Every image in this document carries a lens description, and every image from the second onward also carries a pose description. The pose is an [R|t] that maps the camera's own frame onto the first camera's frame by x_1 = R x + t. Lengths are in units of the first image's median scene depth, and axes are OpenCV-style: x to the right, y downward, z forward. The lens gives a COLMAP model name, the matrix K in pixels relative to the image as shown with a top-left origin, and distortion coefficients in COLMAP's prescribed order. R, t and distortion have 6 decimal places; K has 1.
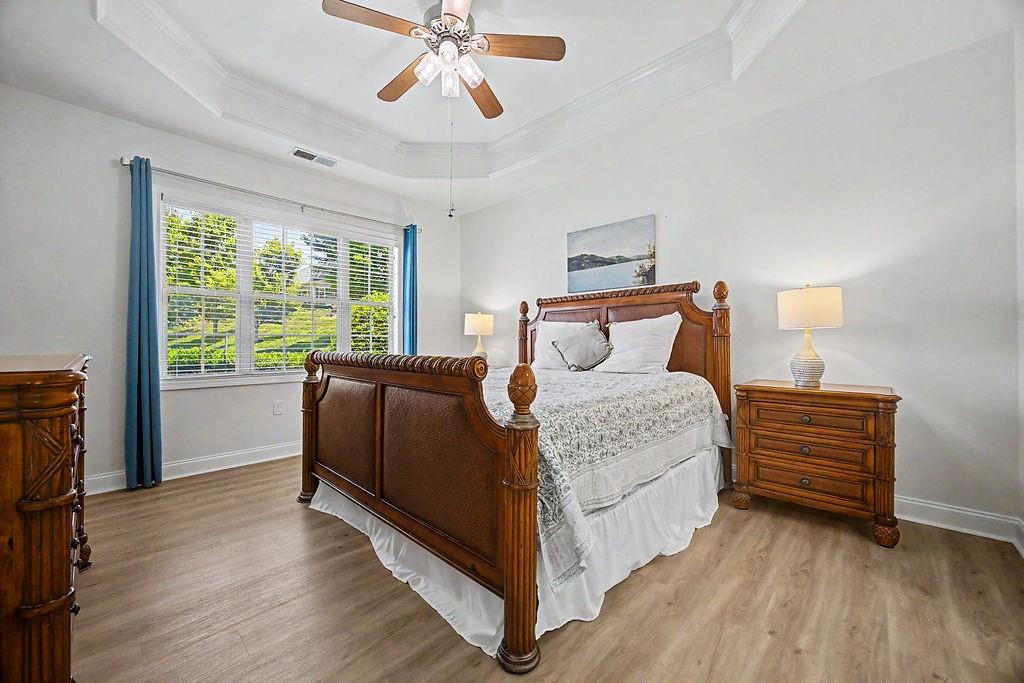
lens RADIAL K [[401.1, 0, 512.0], [0, 401.1, 341.5], [0, 0, 1]] dist [-0.000160, -0.000056]
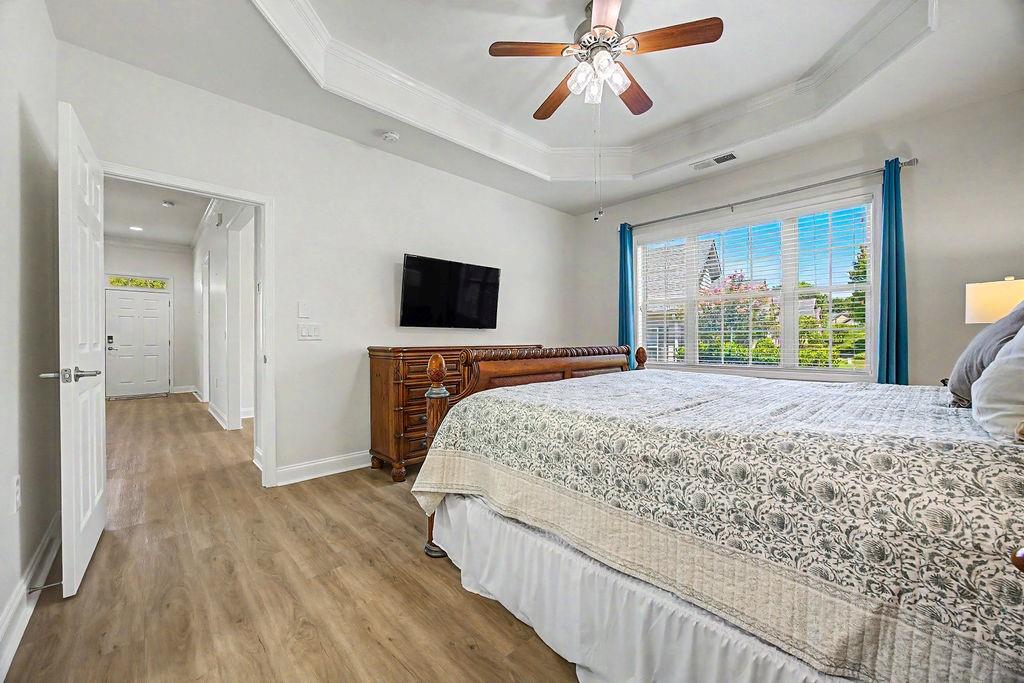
lens RADIAL K [[401.1, 0, 512.0], [0, 401.1, 341.5], [0, 0, 1]] dist [-0.000160, -0.000056]
pose [[-0.079055, 0.006497, -0.996849, 0.568617], [-0.002766, 0.999973, 0.006737, 0.006376], [0.996866, 0.003290, -0.079035, 0.530986]]
